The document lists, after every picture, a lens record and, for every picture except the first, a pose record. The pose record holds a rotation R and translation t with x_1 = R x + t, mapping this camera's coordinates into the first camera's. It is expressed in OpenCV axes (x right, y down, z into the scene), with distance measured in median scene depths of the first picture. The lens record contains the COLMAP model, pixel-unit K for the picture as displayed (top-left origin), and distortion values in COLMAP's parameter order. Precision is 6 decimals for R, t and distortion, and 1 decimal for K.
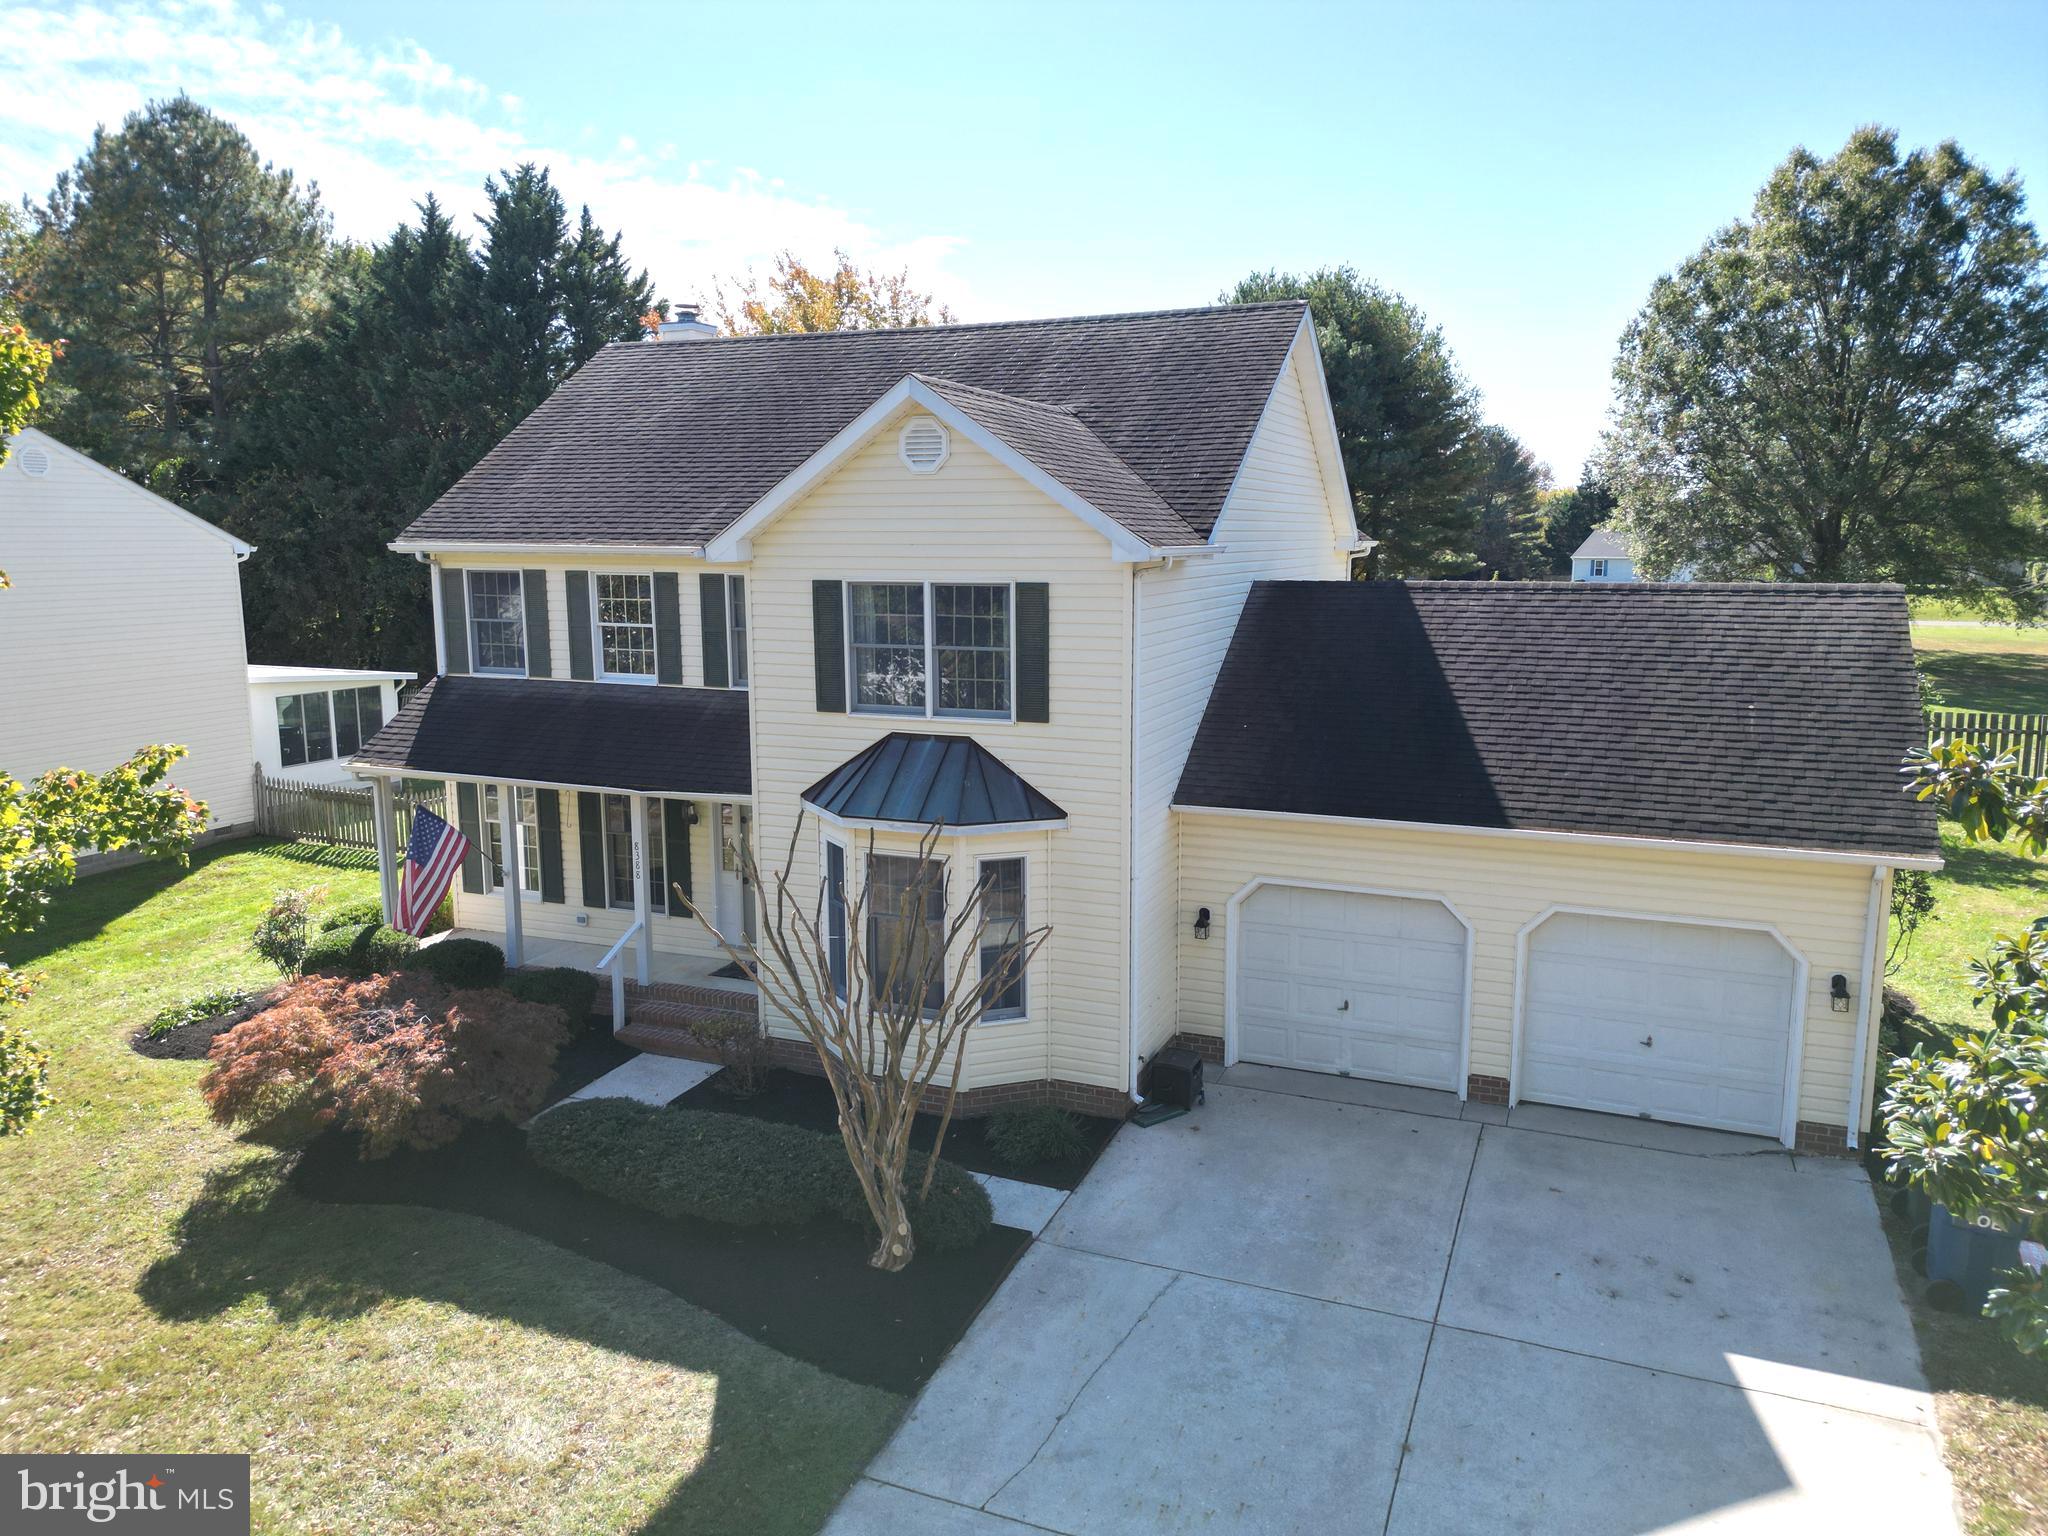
lens RADIAL K [[1430.7, 0, 1024.0], [0, 1430.7, 768.0], [0, 0, 1]] dist [0.082437, -0.088957]
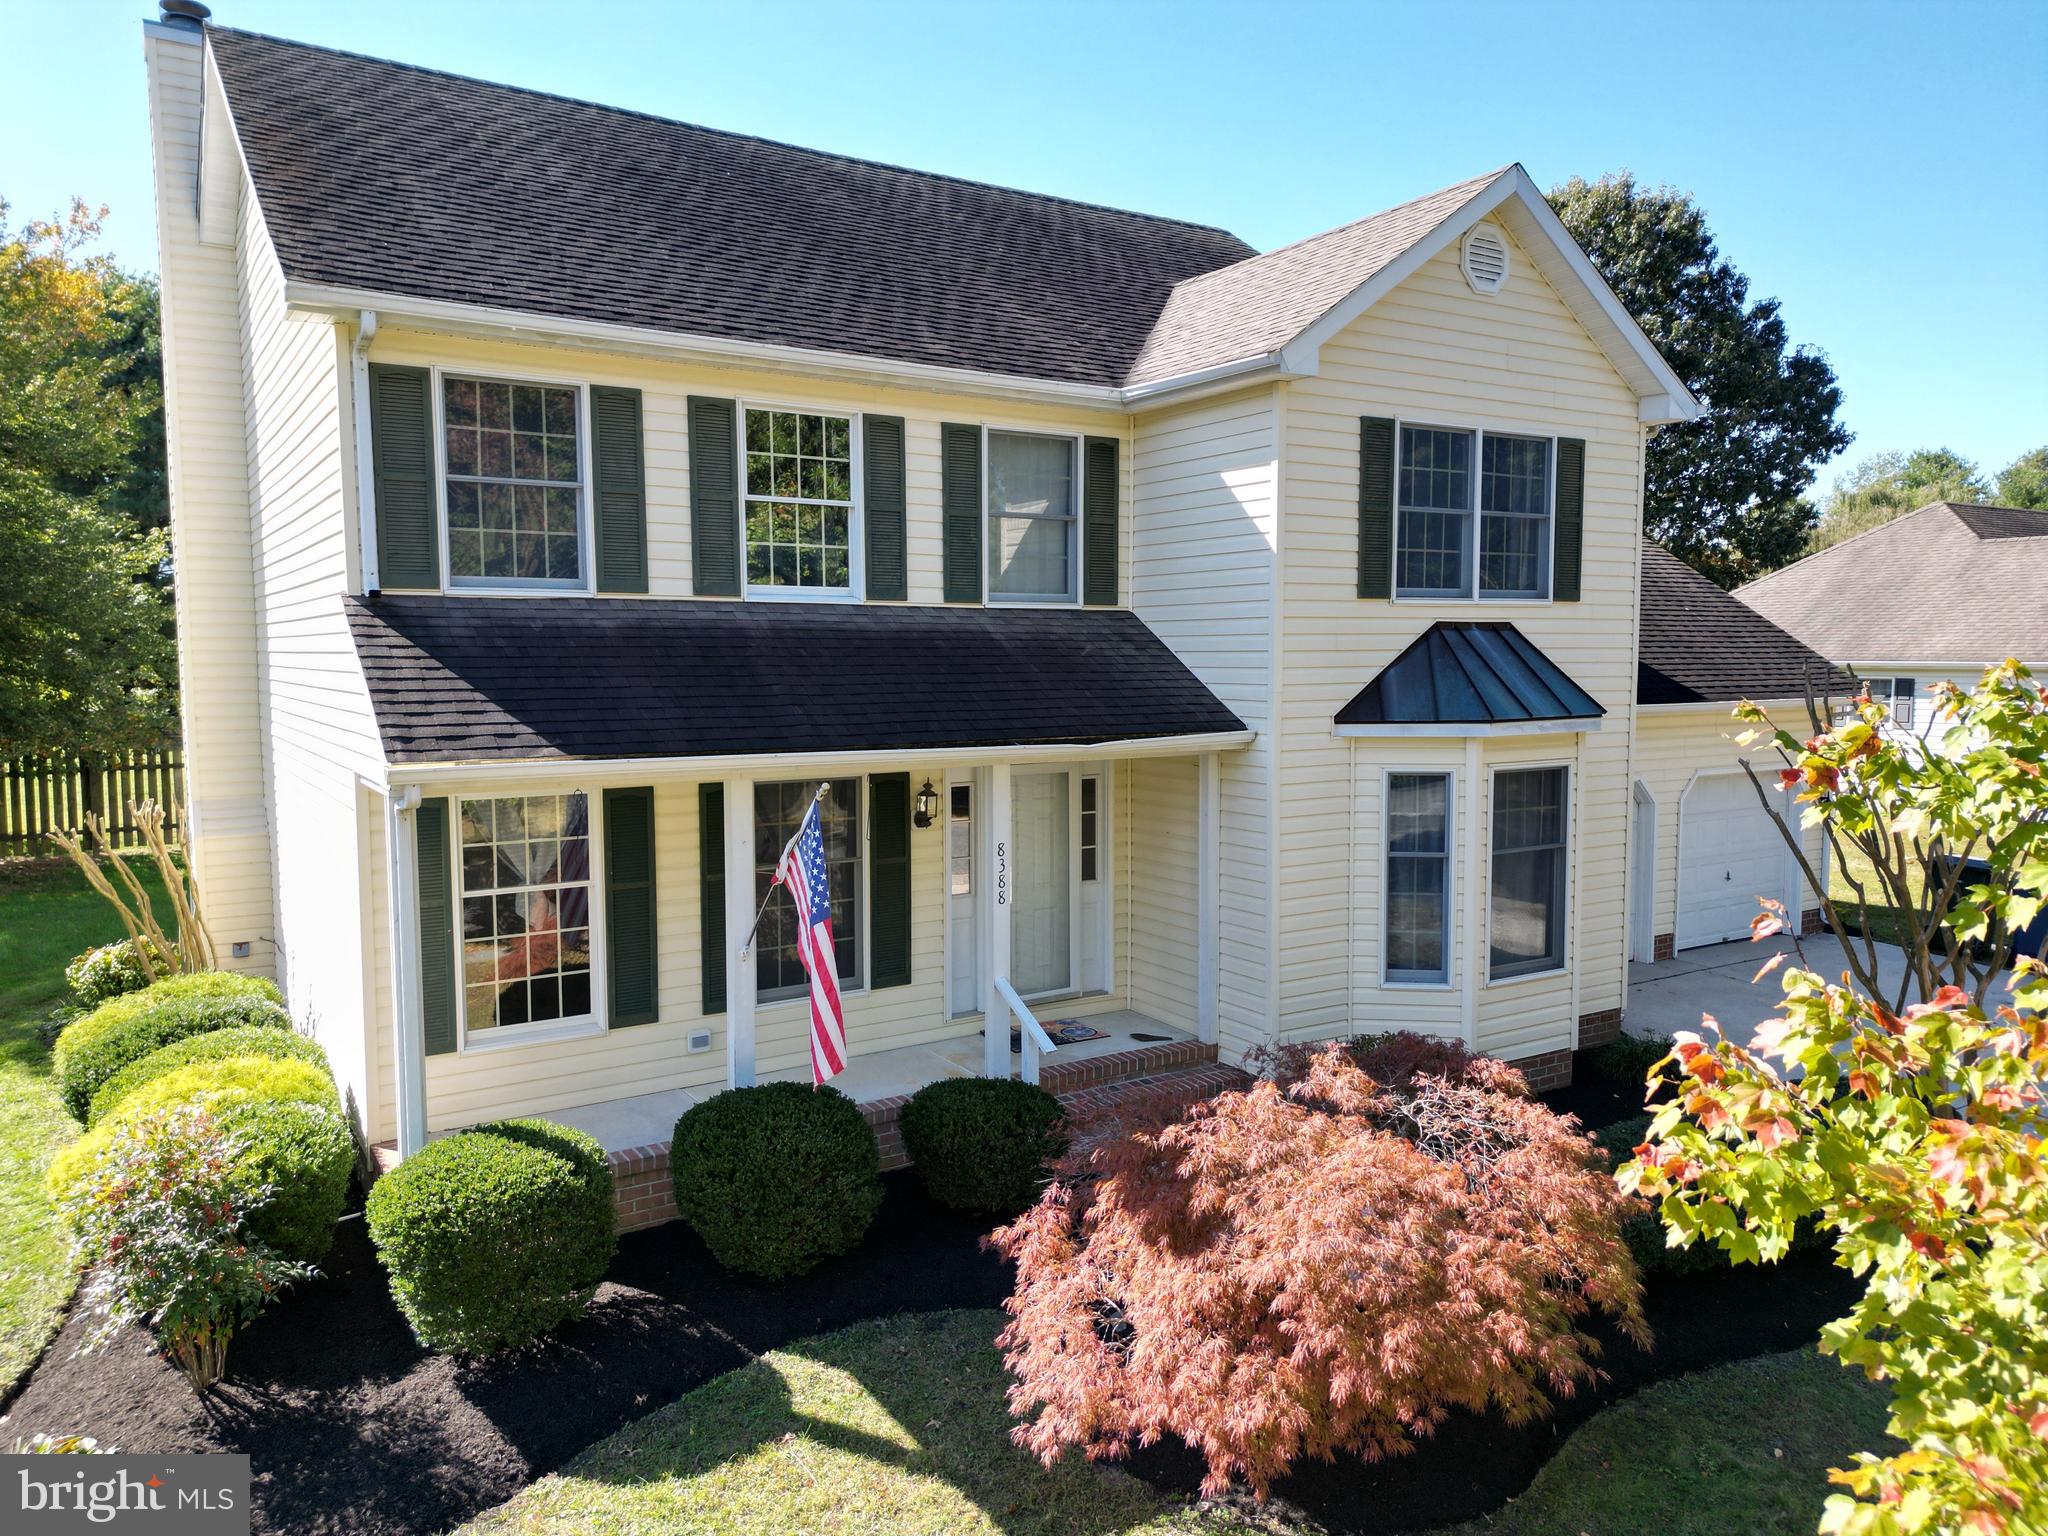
lens RADIAL K [[1430.7, 0, 1024.0], [0, 1430.7, 768.0], [0, 0, 1]] dist [0.082437, -0.088957]
pose [[0.582119, -0.064738, 0.810522, -0.855277], [0.133520, 0.990905, -0.016749, 0.036281], [-0.802066, 0.117970, 0.585469, 0.730079]]
